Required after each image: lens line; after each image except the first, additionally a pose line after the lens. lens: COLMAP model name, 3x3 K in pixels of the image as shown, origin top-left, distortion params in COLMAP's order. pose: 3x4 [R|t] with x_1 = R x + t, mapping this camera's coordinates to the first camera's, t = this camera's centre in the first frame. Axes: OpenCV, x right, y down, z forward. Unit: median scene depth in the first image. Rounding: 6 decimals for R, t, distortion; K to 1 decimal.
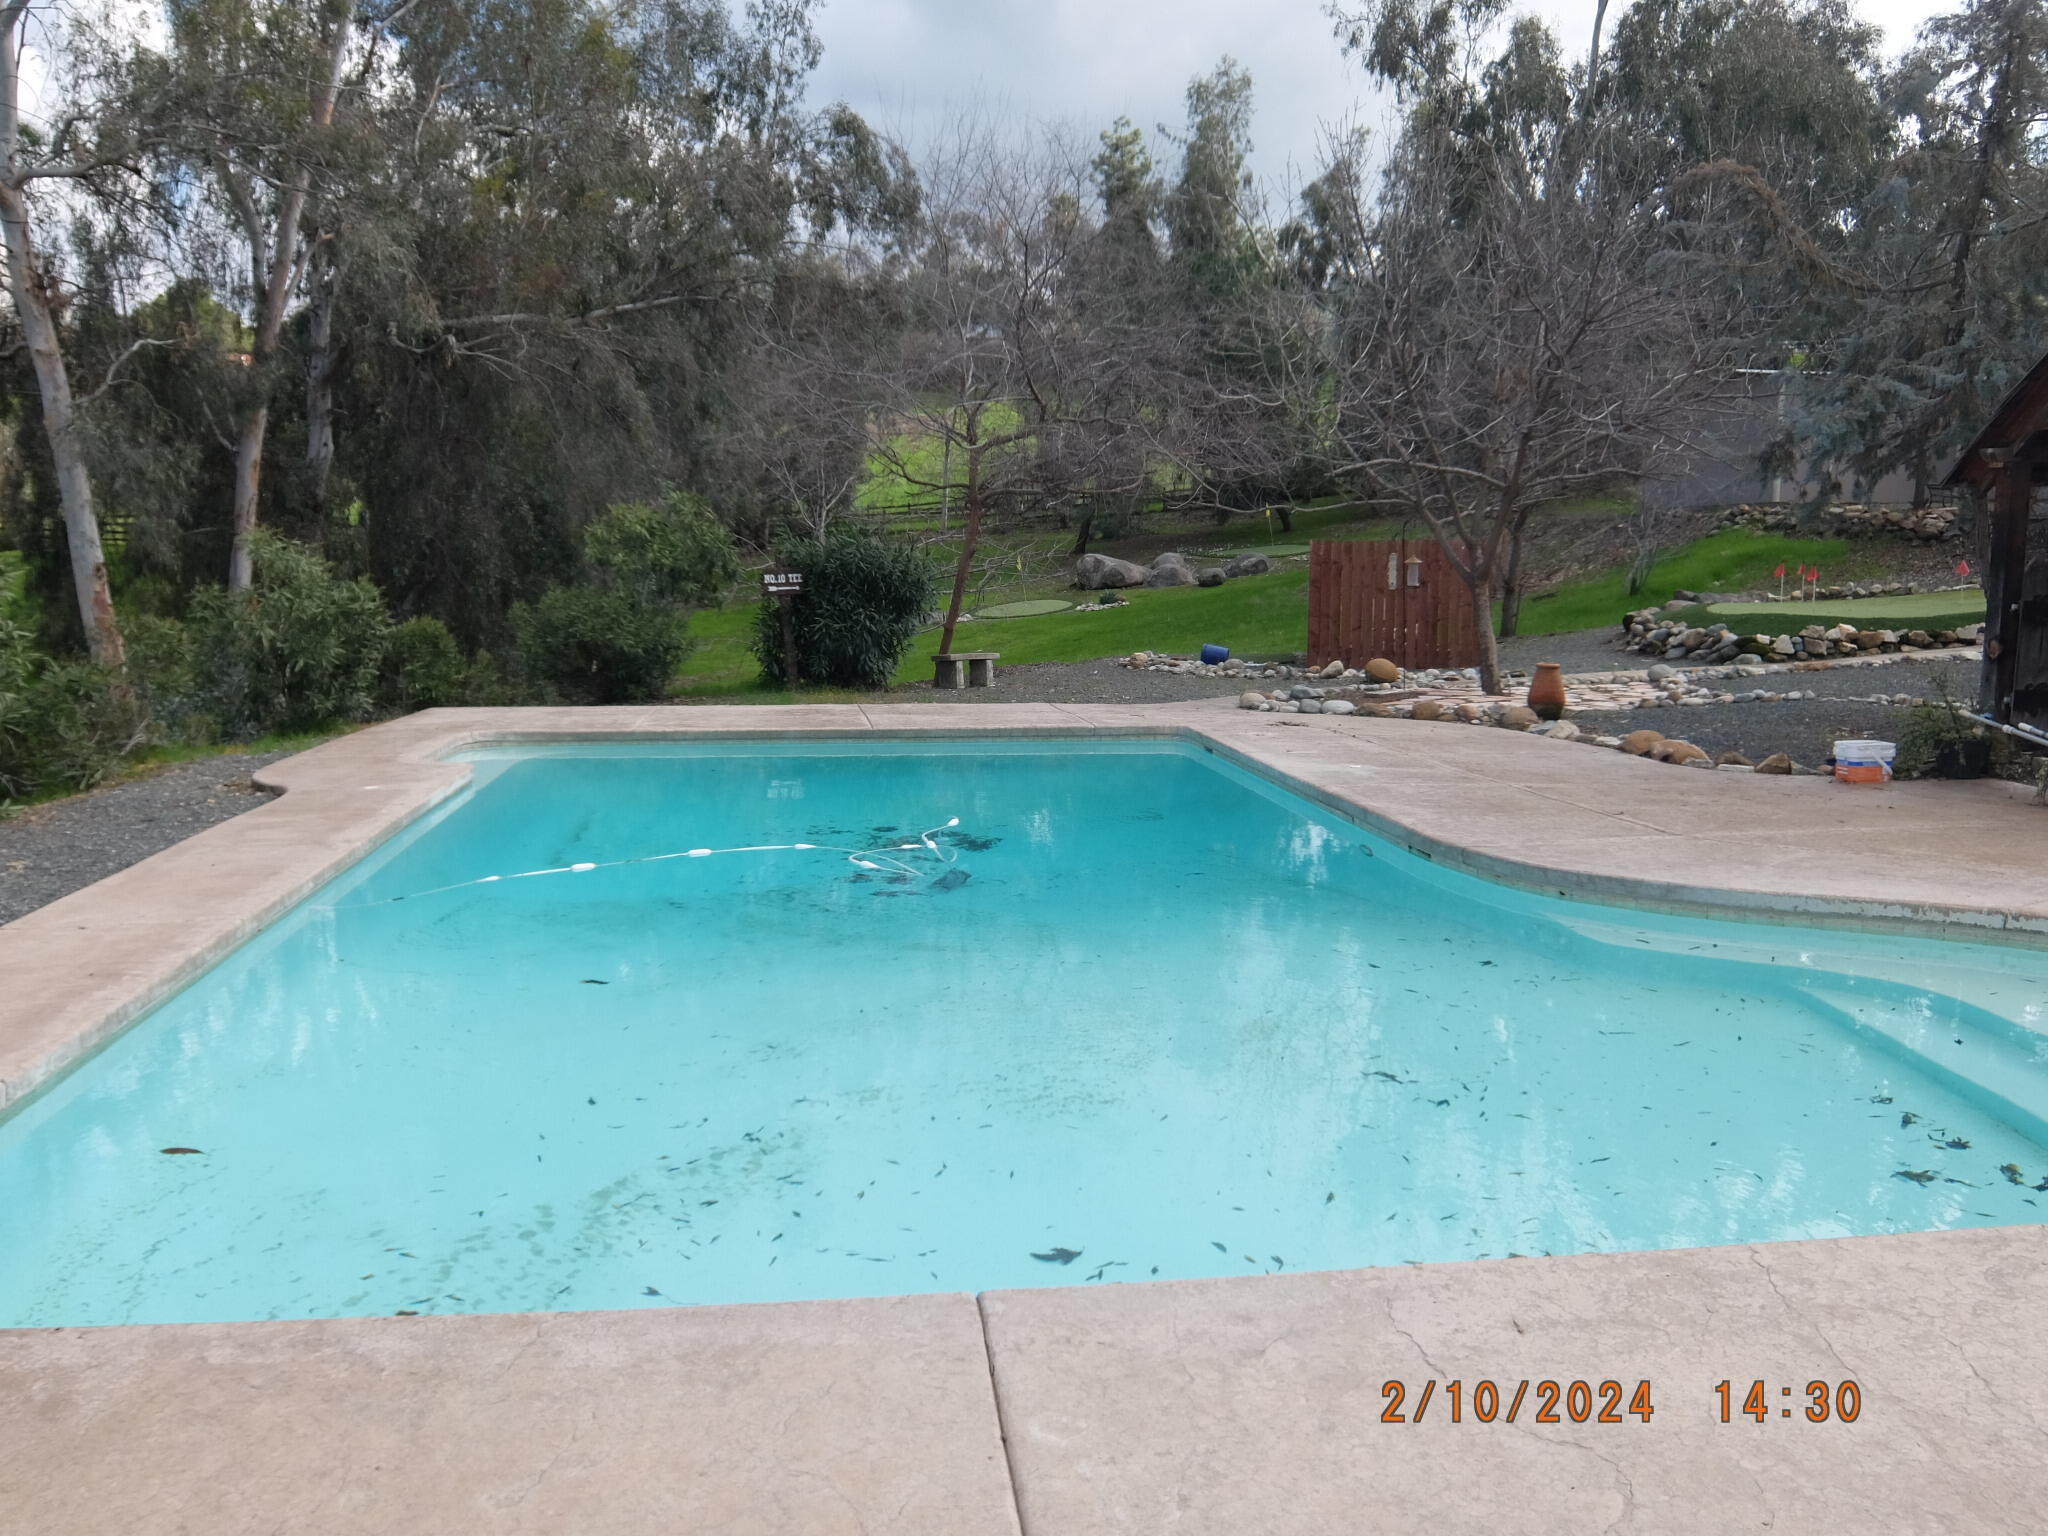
lens RADIAL K [[1712.1, 0, 993.4], [0, 1712.1, 828.5], [0, 0, 1]] dist [-0.075958, 0.060451]
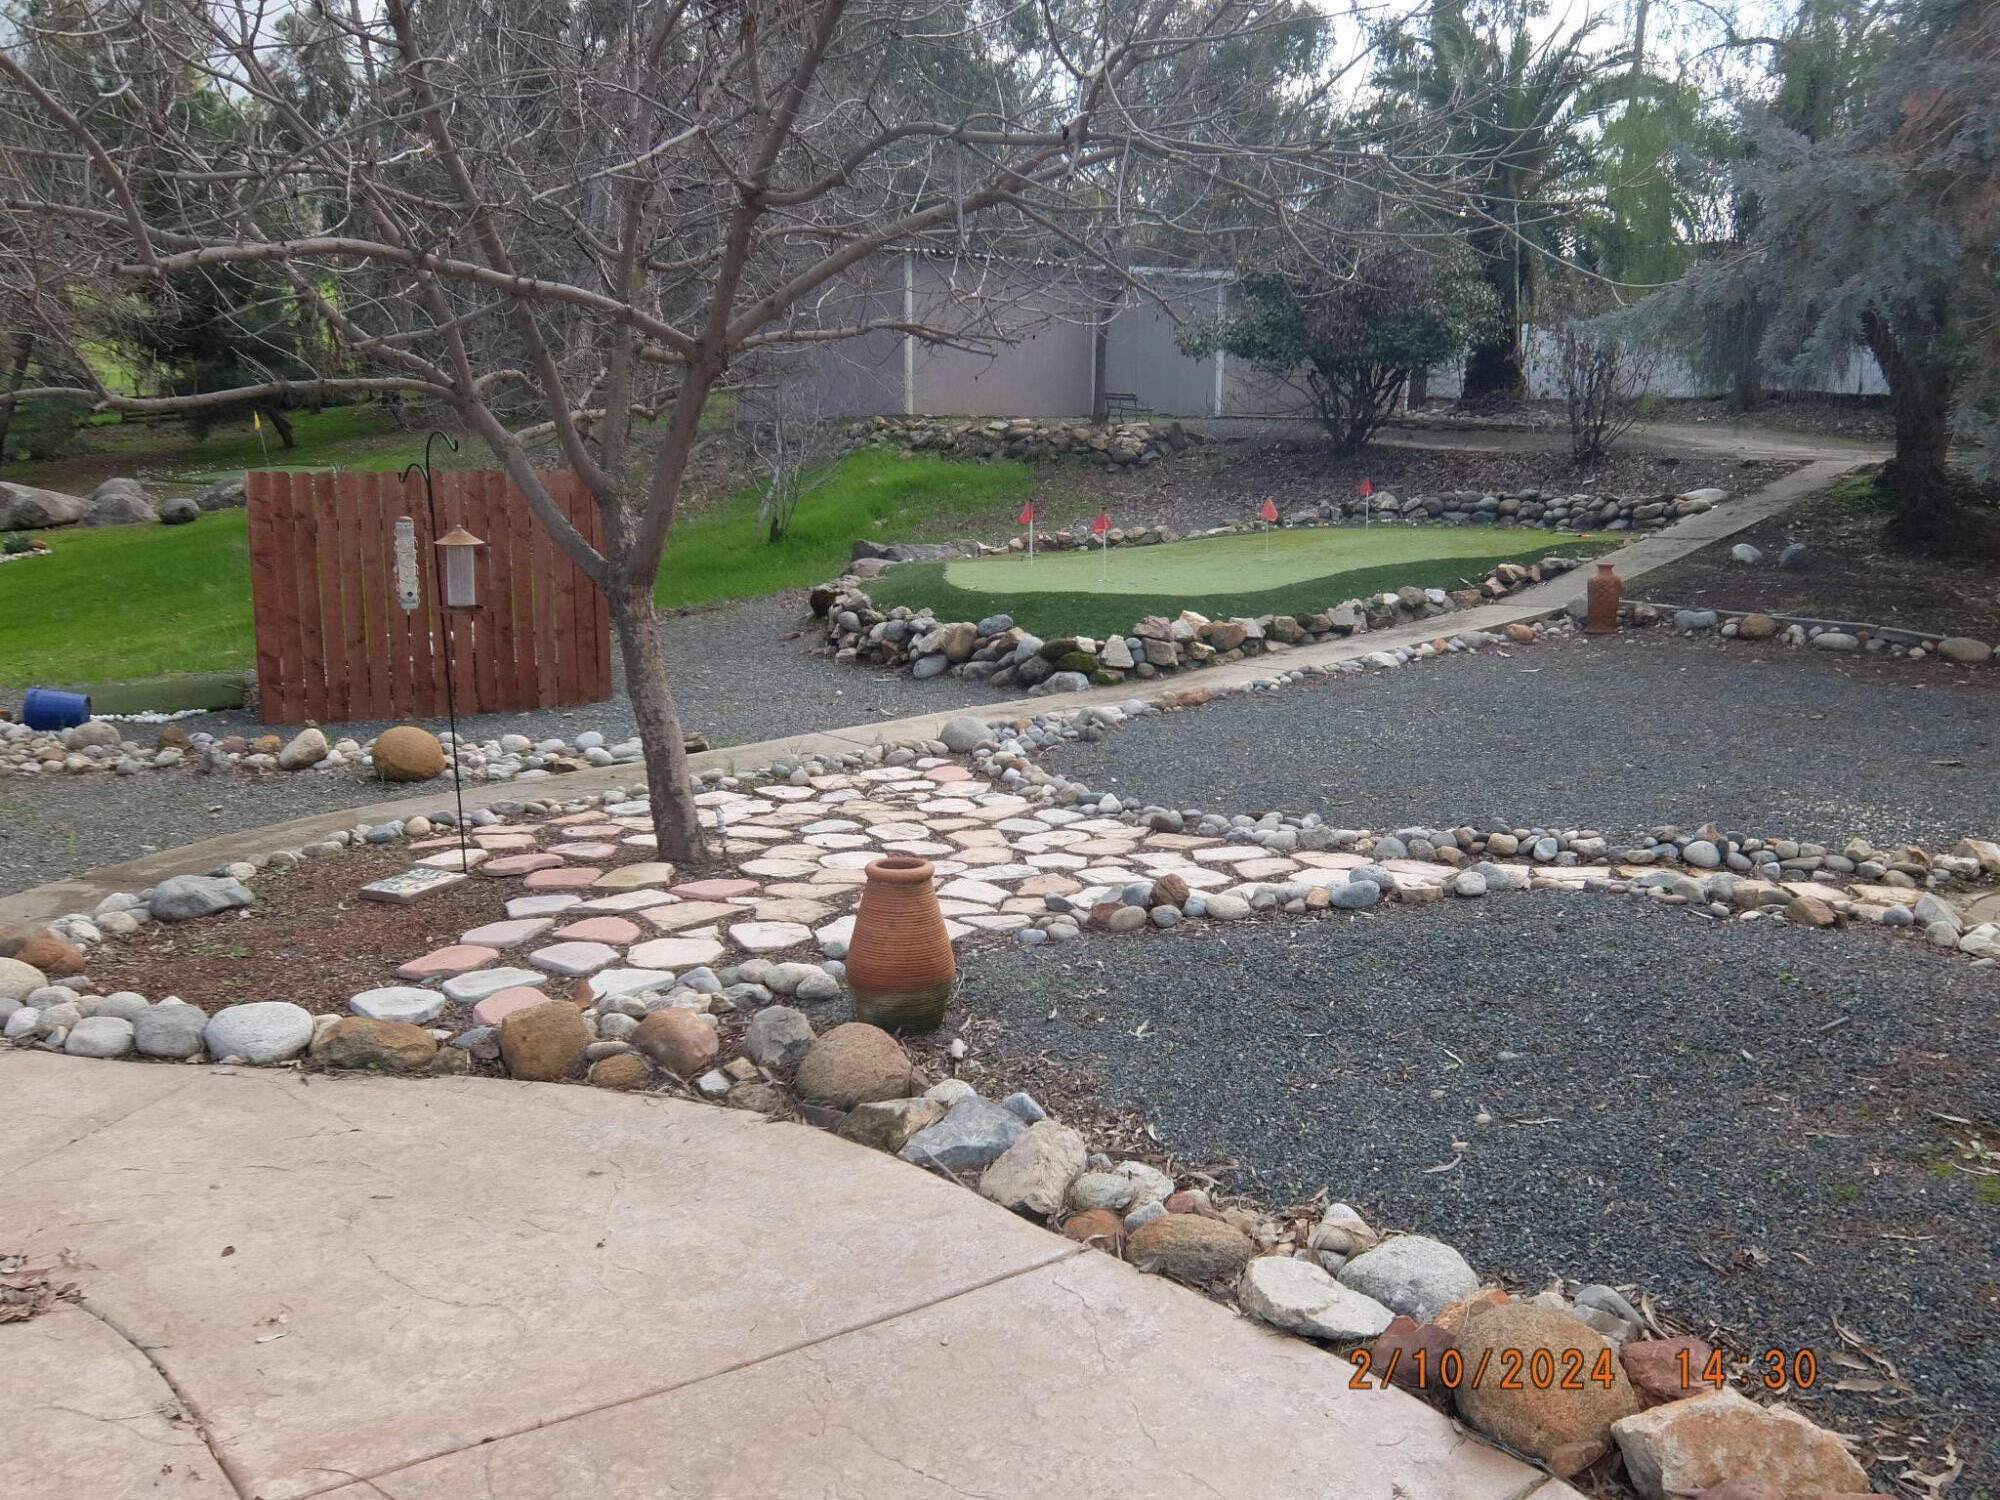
lens RADIAL K [[1672.0, 0, 970.1], [0, 1672.0, 809.0], [0, 0, 1]] dist [-0.075958, 0.060451]
pose [[0.858759, -0.095397, 0.503420, 0.118786], [0.074260, 0.995314, 0.061933, -0.086820], [-0.506970, -0.015801, 0.861819, 0.484788]]
